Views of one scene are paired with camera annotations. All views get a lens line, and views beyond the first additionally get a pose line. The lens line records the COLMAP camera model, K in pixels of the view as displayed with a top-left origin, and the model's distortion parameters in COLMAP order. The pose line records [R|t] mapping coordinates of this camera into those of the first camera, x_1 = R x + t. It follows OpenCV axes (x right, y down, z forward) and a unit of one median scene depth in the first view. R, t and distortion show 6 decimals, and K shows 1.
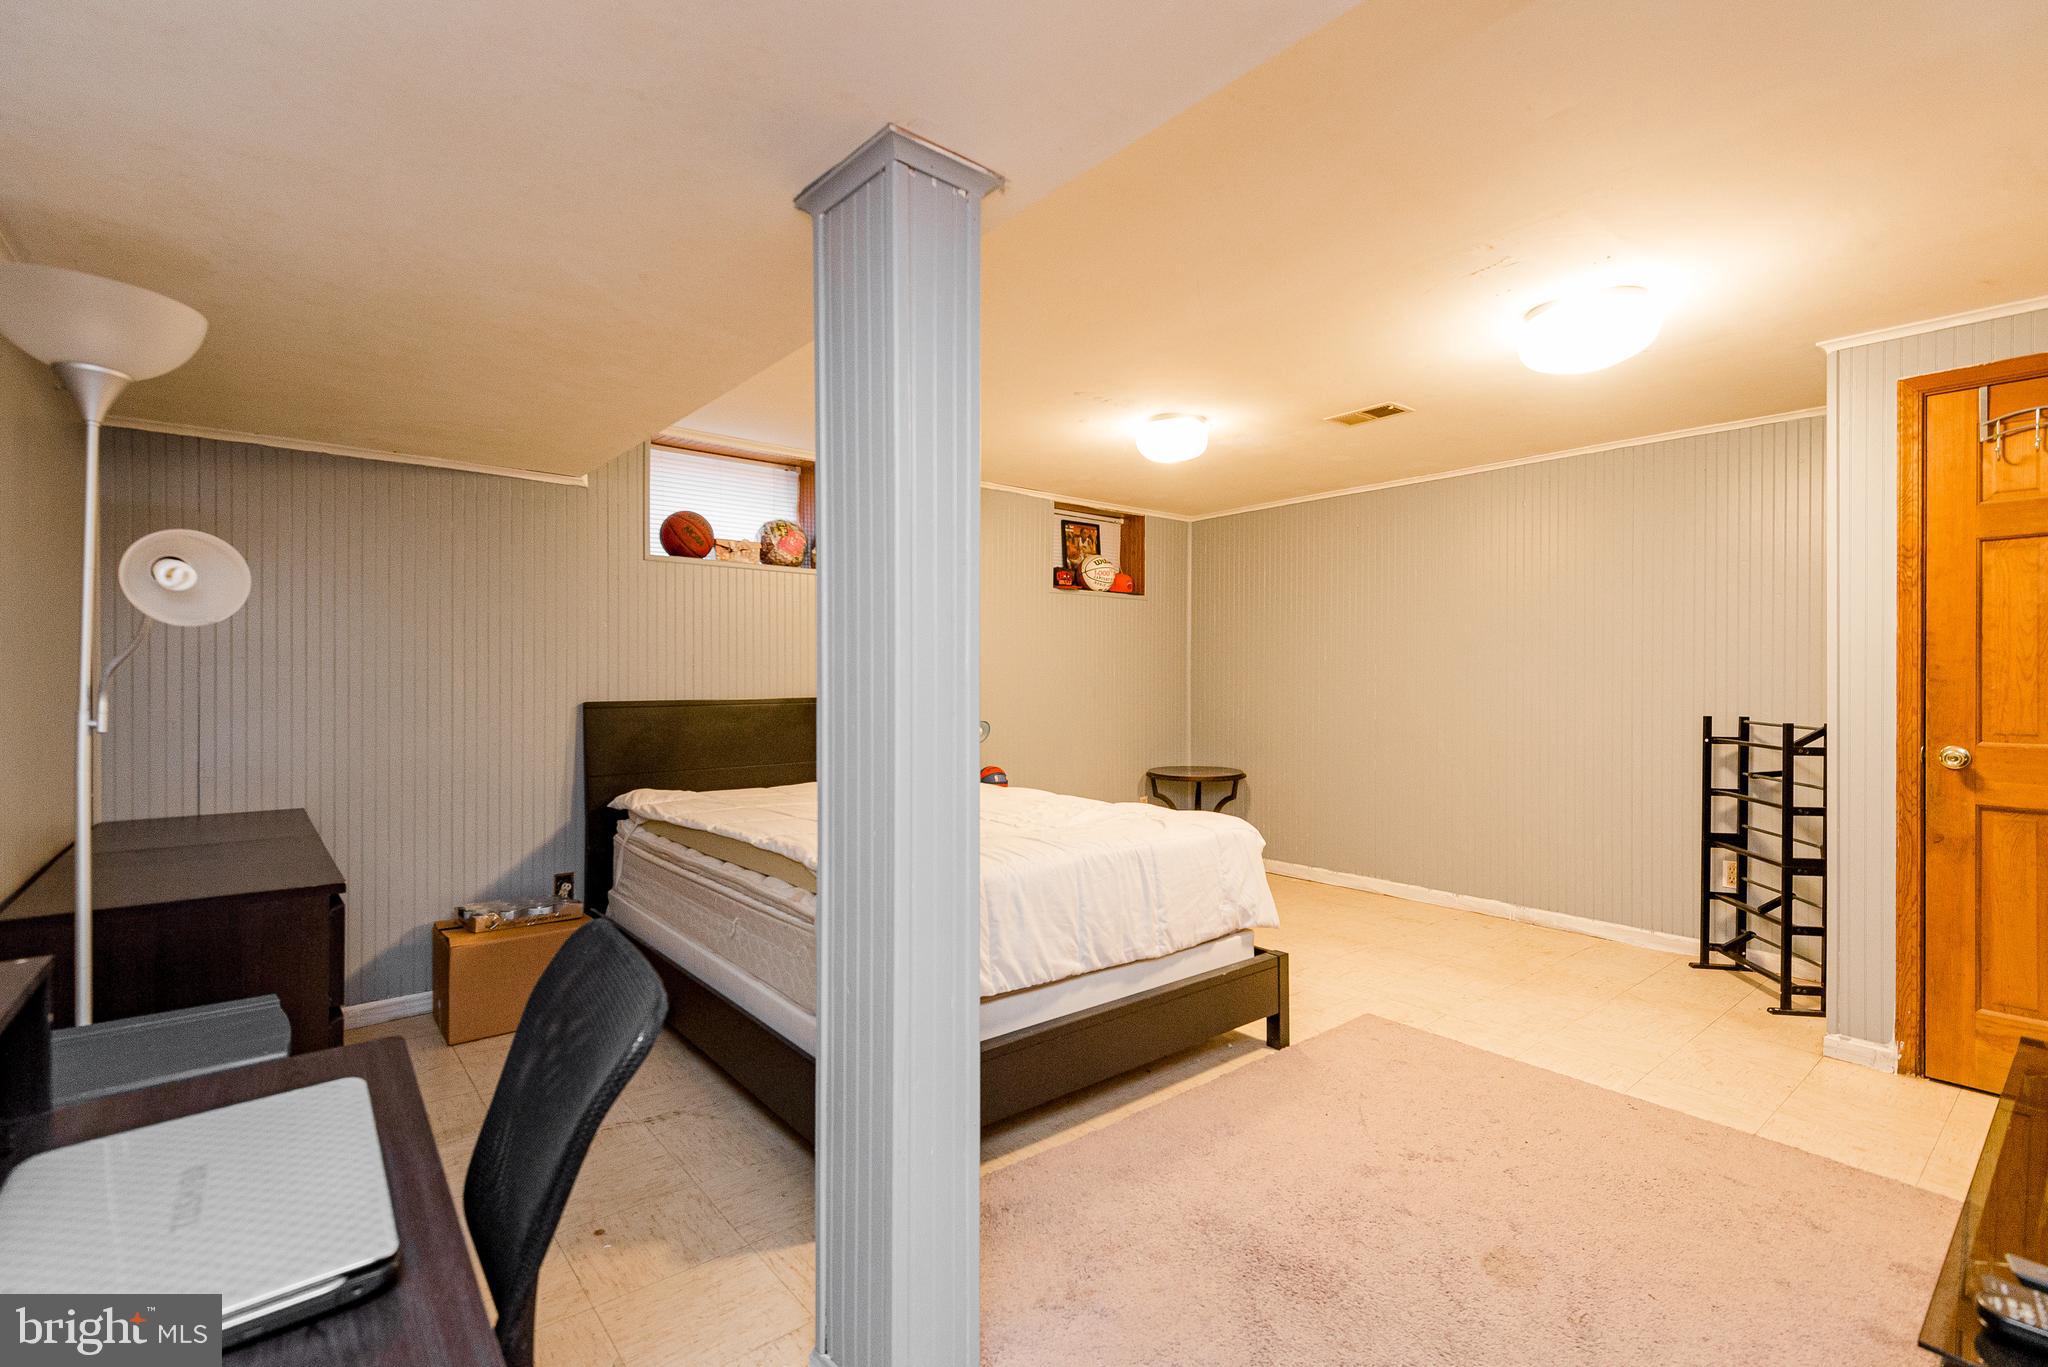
lens RADIAL K [[920.8, 0, 1034.0], [0, 920.8, 678.3], [0, 0, 1]] dist [0.033956, -0.016112]
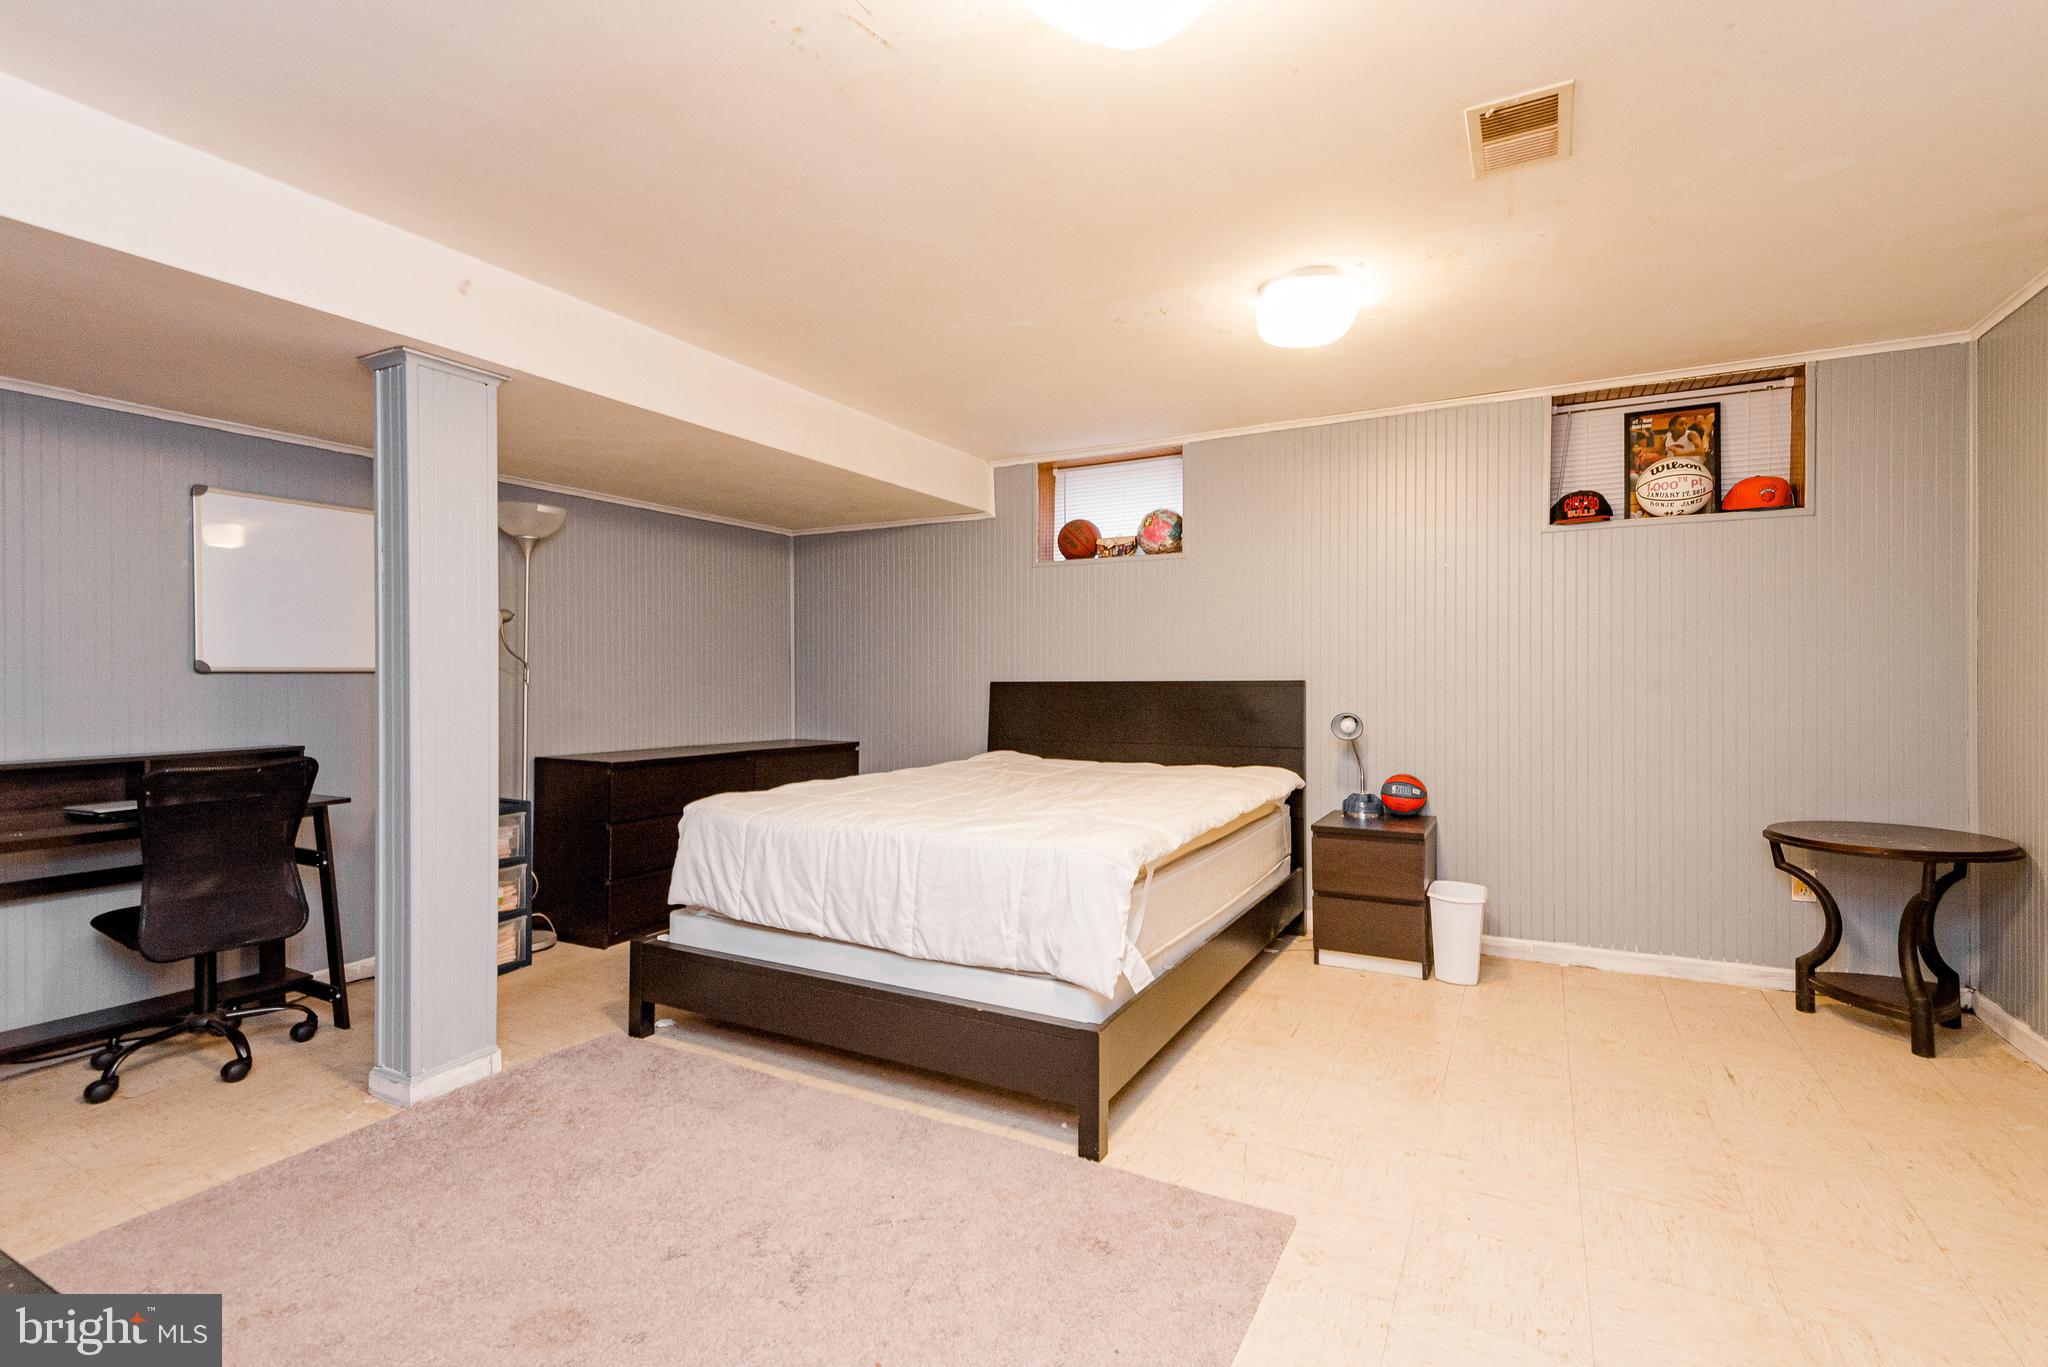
lens RADIAL K [[920.8, 0, 1034.0], [0, 920.8, 678.3], [0, 0, 1]] dist [0.033956, -0.016112]
pose [[0.363467, 0.005169, -0.931593, 0.716261], [0.004460, 0.999963, 0.007289, 0.011694], [0.931596, -0.006805, 0.363431, 0.536618]]
